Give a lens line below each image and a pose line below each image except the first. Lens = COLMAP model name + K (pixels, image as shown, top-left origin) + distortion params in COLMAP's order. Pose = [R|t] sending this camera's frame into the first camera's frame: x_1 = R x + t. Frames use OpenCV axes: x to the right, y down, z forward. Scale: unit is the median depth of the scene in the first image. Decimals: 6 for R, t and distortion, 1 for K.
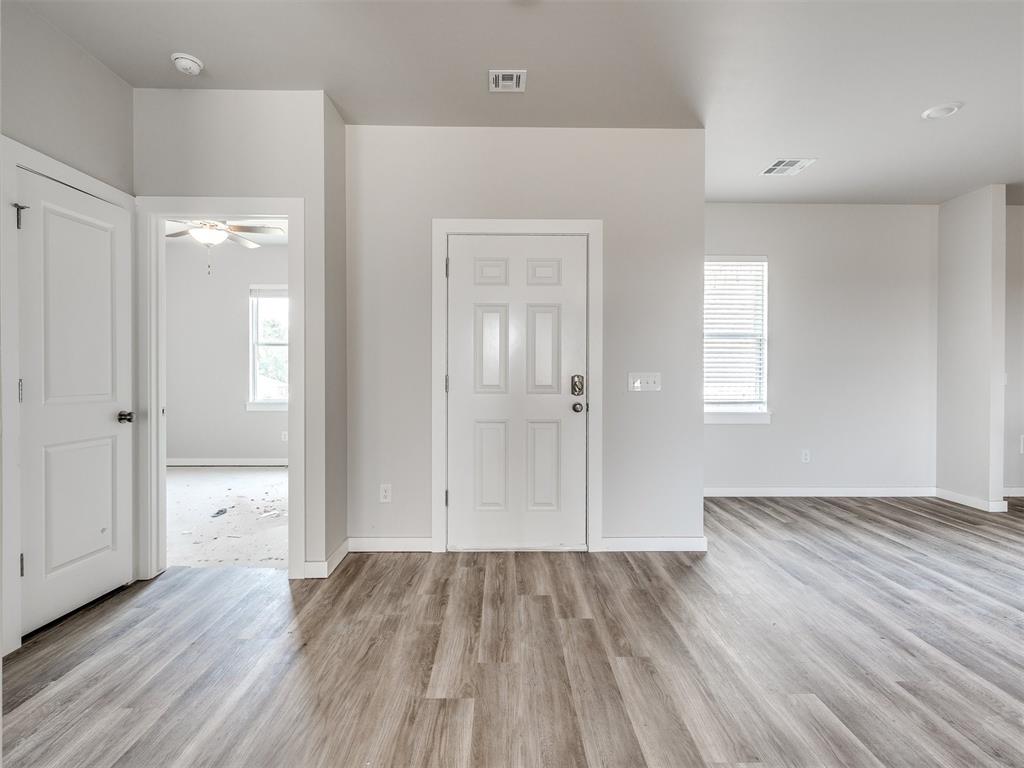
lens RADIAL K [[592.0, 0, 493.9], [0, 592.0, 382.2], [0, 0, 1]] dist [0.009344, -0.000878]
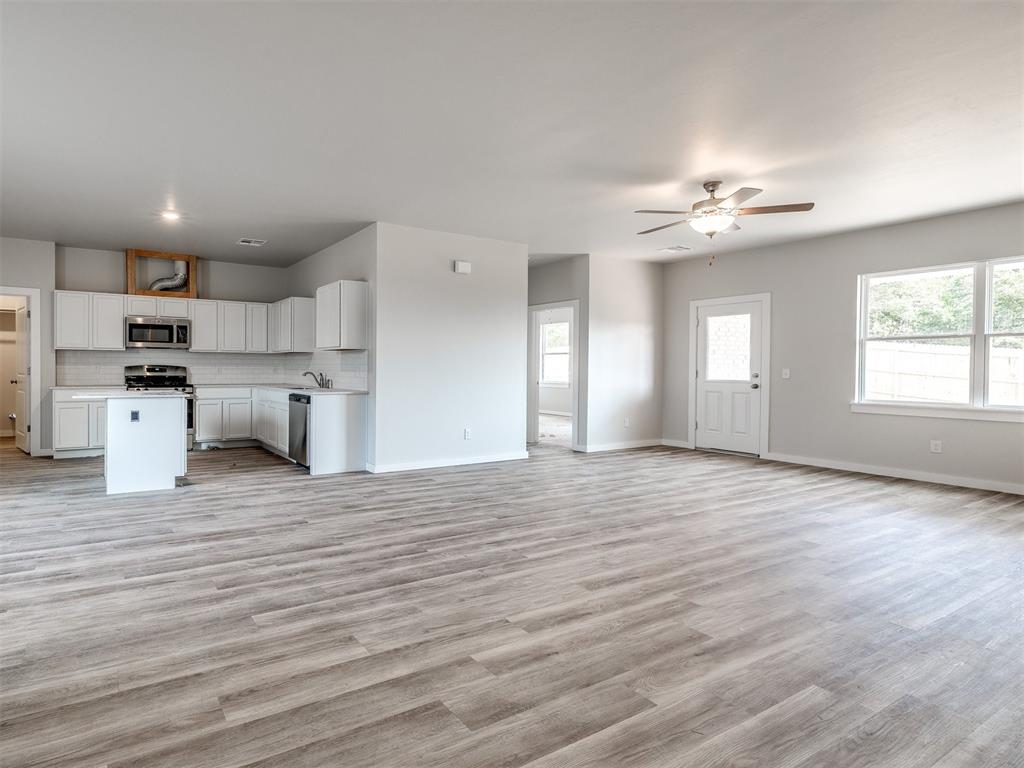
lens RADIAL K [[487.3, 0, 389.5], [0, 487.3, 373.7], [0, 0, 1]] dist [0.000901, 0.000068]
pose [[-0.490181, -0.016274, 0.871469, -0.343132], [0.003920, 0.999774, 0.020876, -0.016295], [-0.871612, 0.013649, -0.490007, 0.815666]]
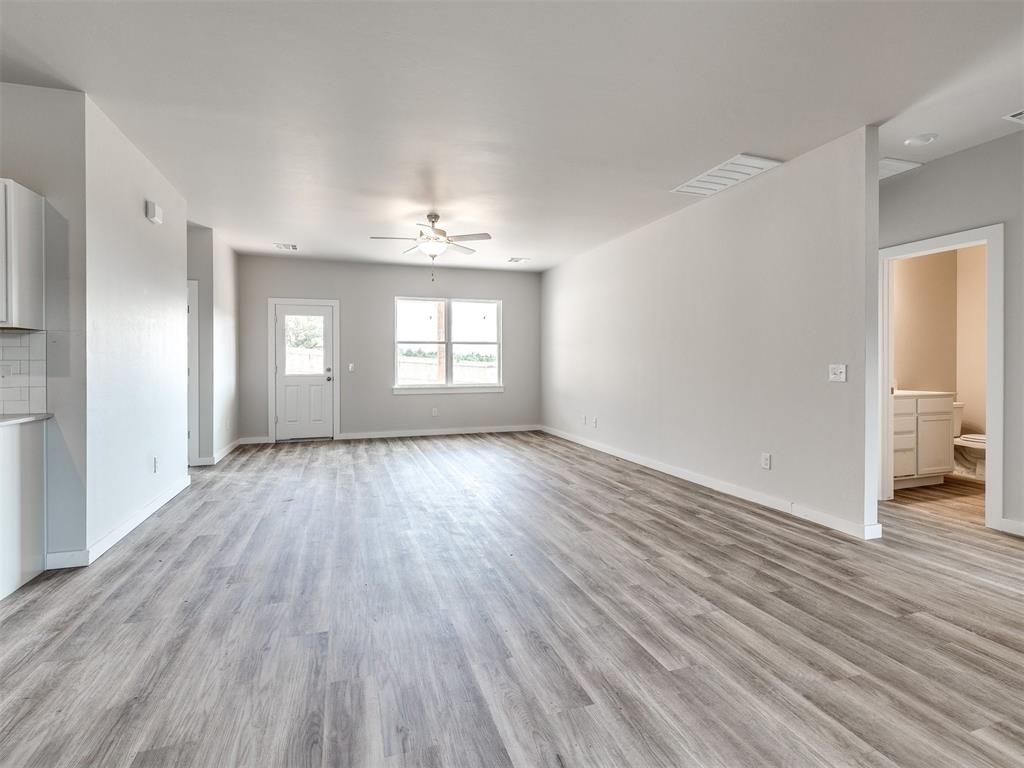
lens RADIAL K [[493.1, 0, 527.5], [0, 493.1, 367.8], [0, 0, 1]] dist [0.005014, 0.000320]
pose [[-0.958833, 0.000873, -0.283969, 0.672264], [-0.004897, 0.999796, 0.019608, -0.021802], [0.283928, 0.020191, -0.958633, 1.150187]]
